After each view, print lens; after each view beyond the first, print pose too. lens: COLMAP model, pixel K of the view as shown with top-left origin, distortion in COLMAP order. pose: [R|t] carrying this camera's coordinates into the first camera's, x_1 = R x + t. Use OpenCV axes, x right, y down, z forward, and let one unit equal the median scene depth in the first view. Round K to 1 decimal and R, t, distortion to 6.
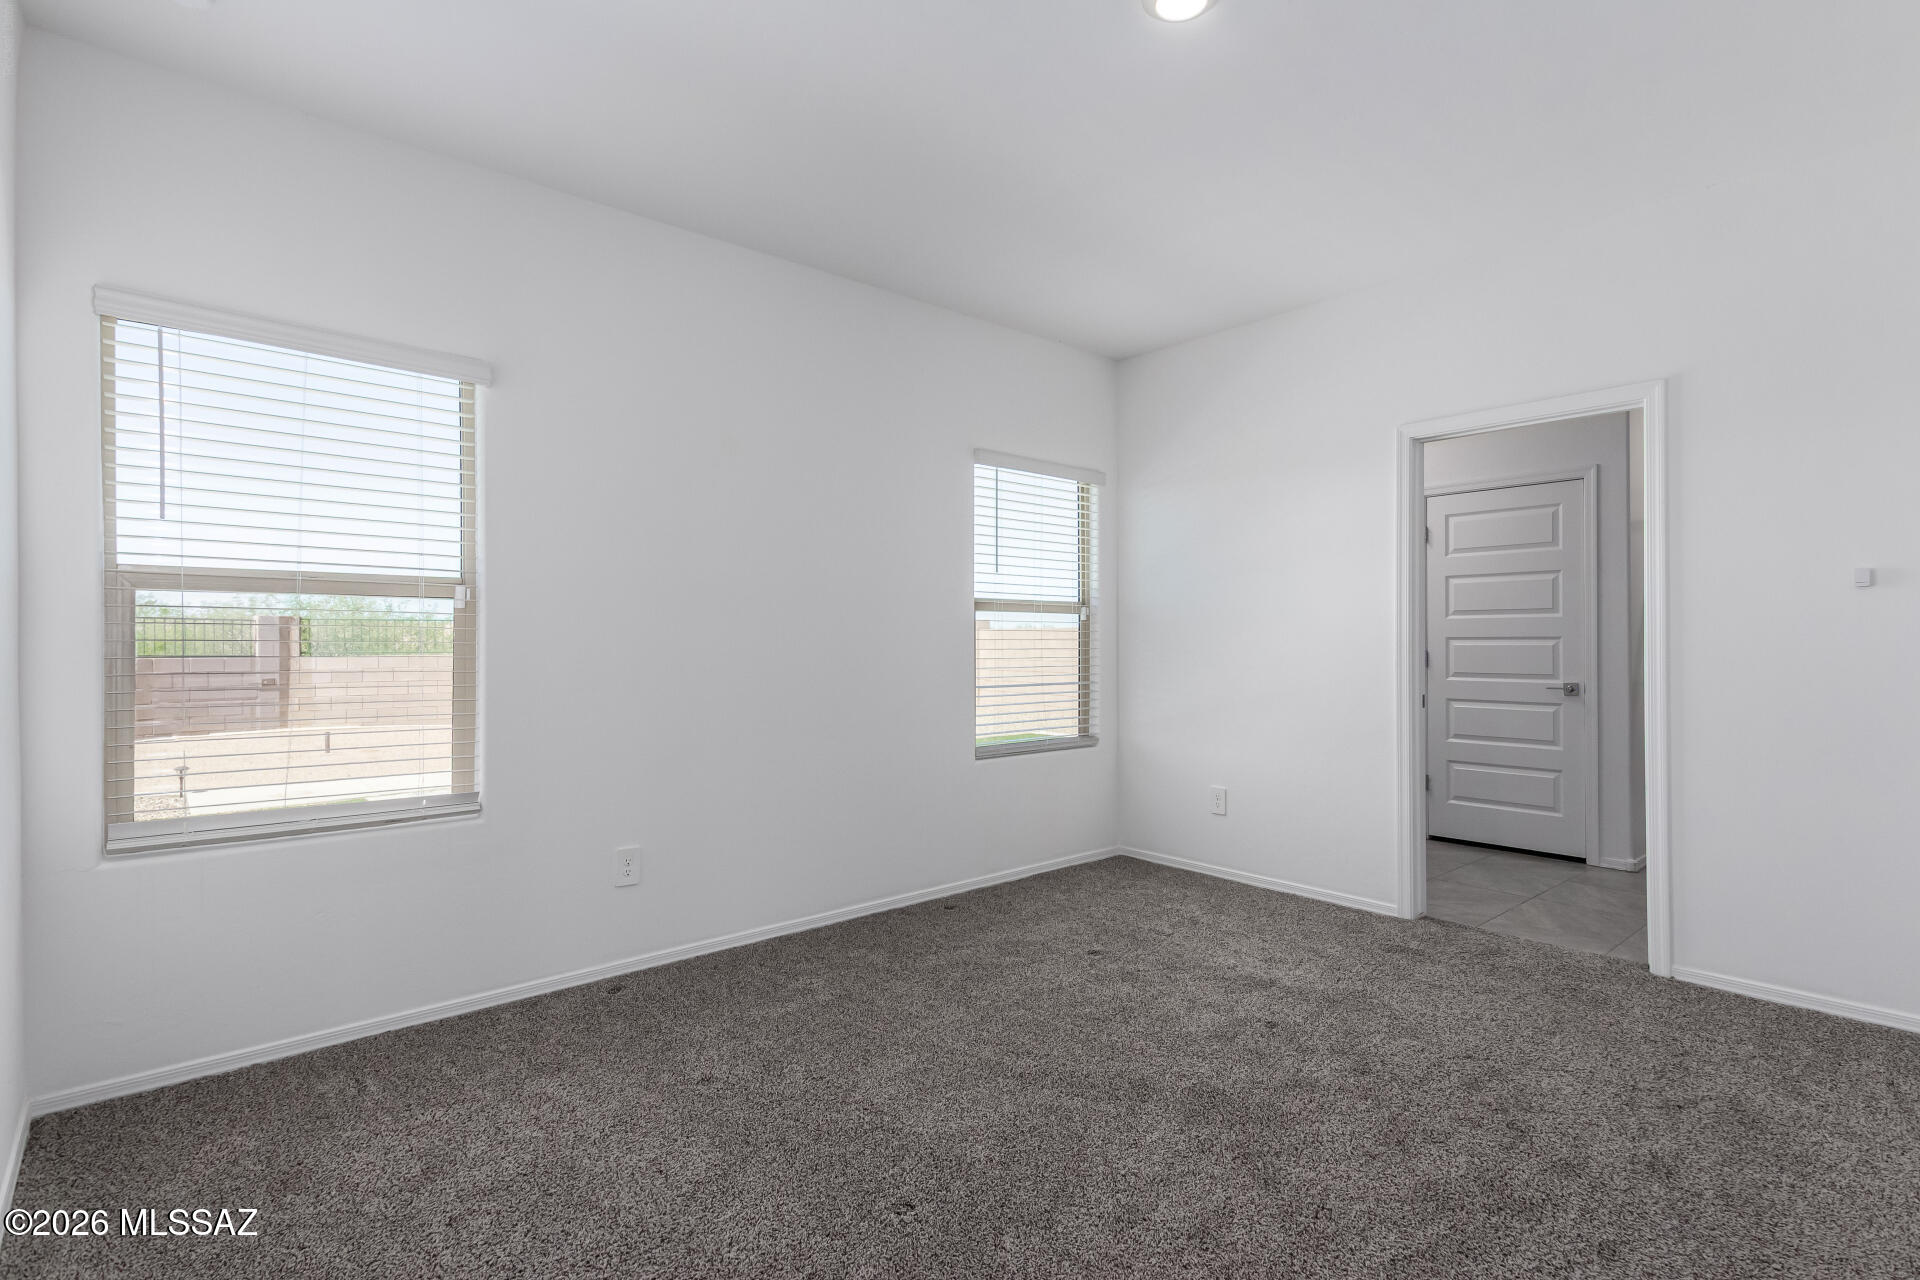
lens RADIAL K [[926.3, 0, 980.2], [0, 926.3, 640.1], [0, 0, 1]] dist [0.025986, -0.010202]
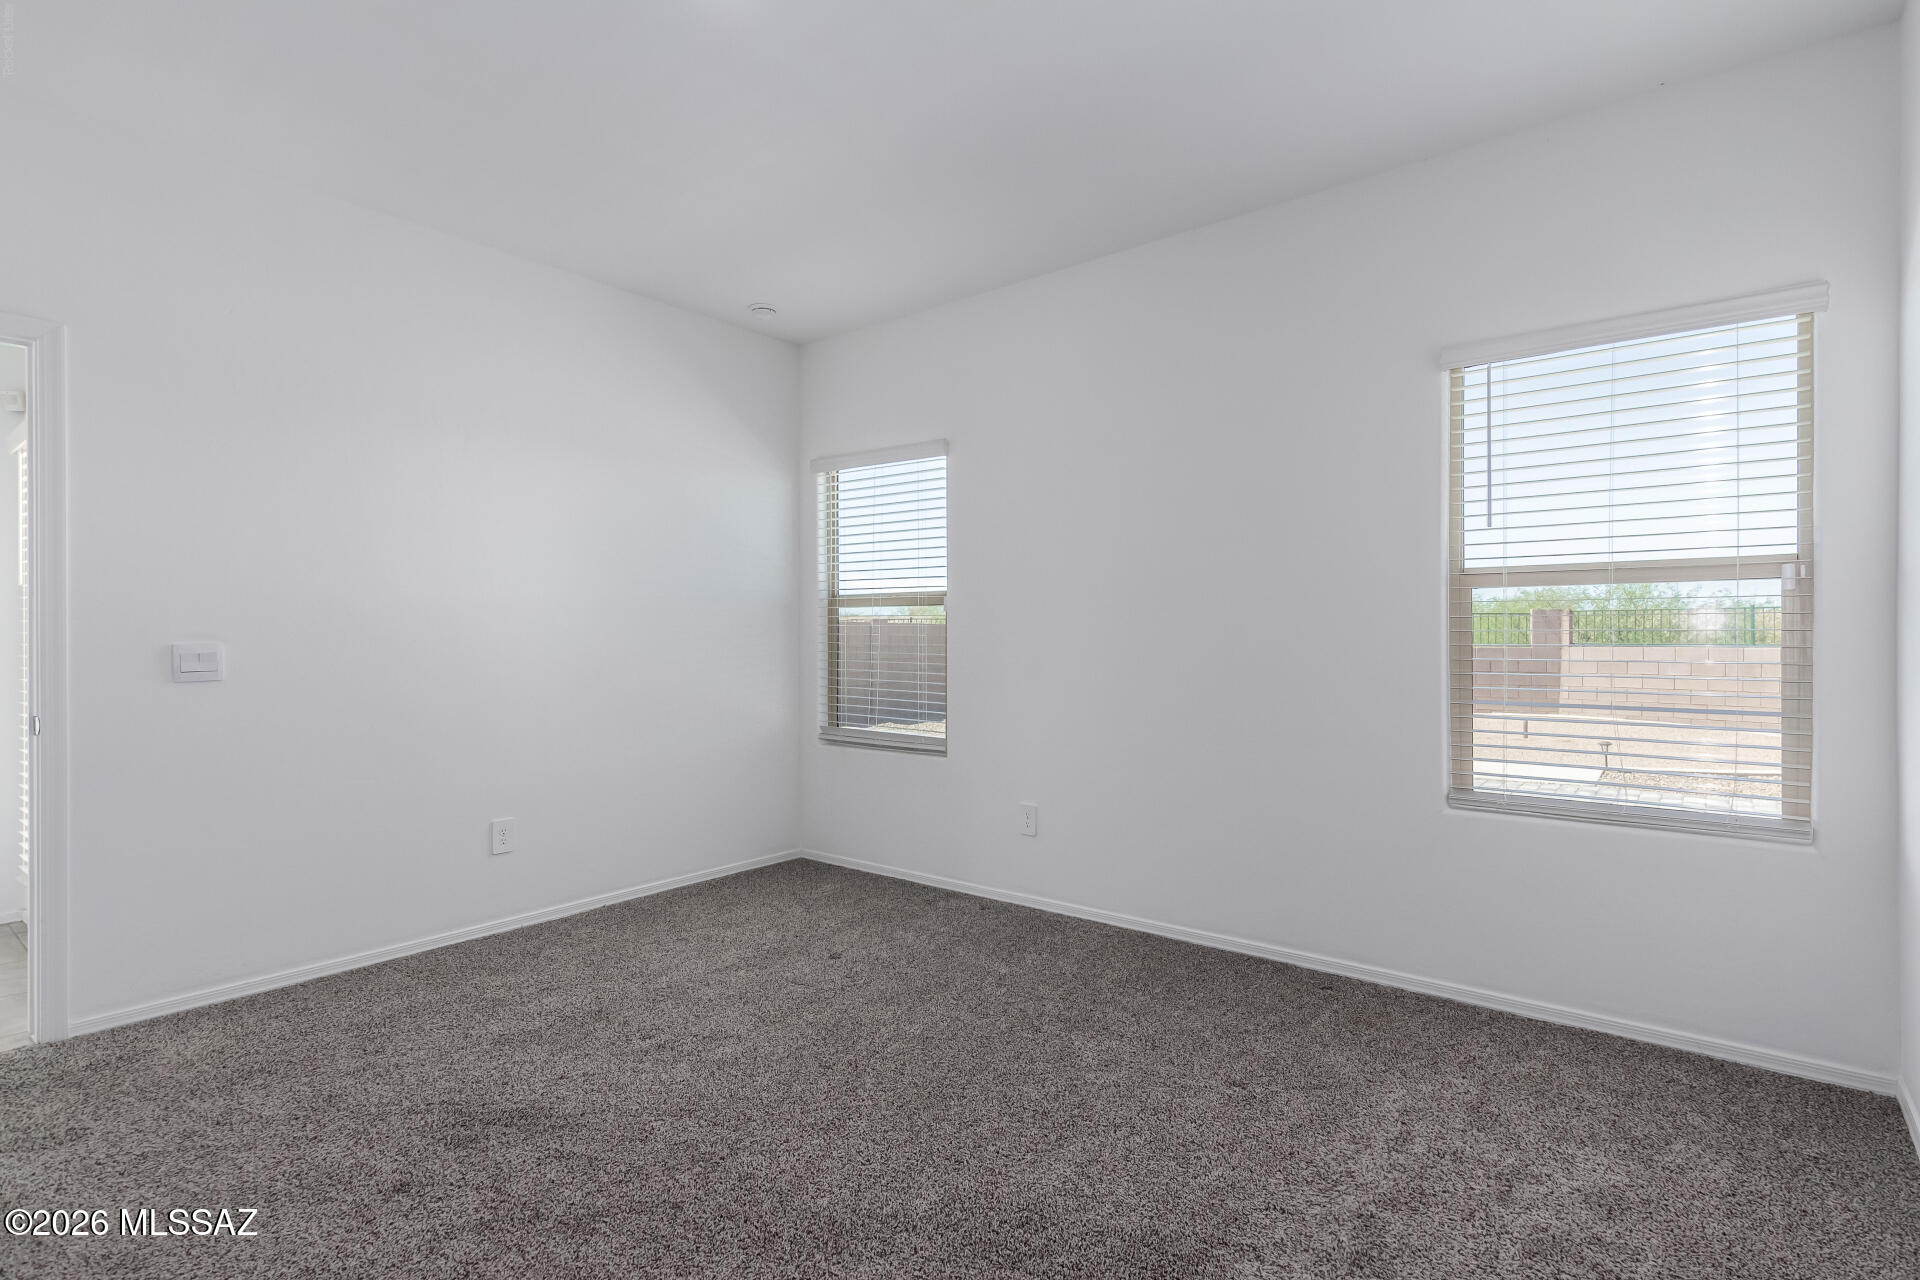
lens RADIAL K [[915.4, 0, 959.6], [0, 915.4, 650.4], [0, 0, 1]] dist [0.021032, 0.000029]
pose [[0.173209, 0.017076, -0.984737, 0.213855], [0.006220, 0.999811, 0.018431, -0.000328], [0.984865, -0.009317, 0.173070, 0.192764]]
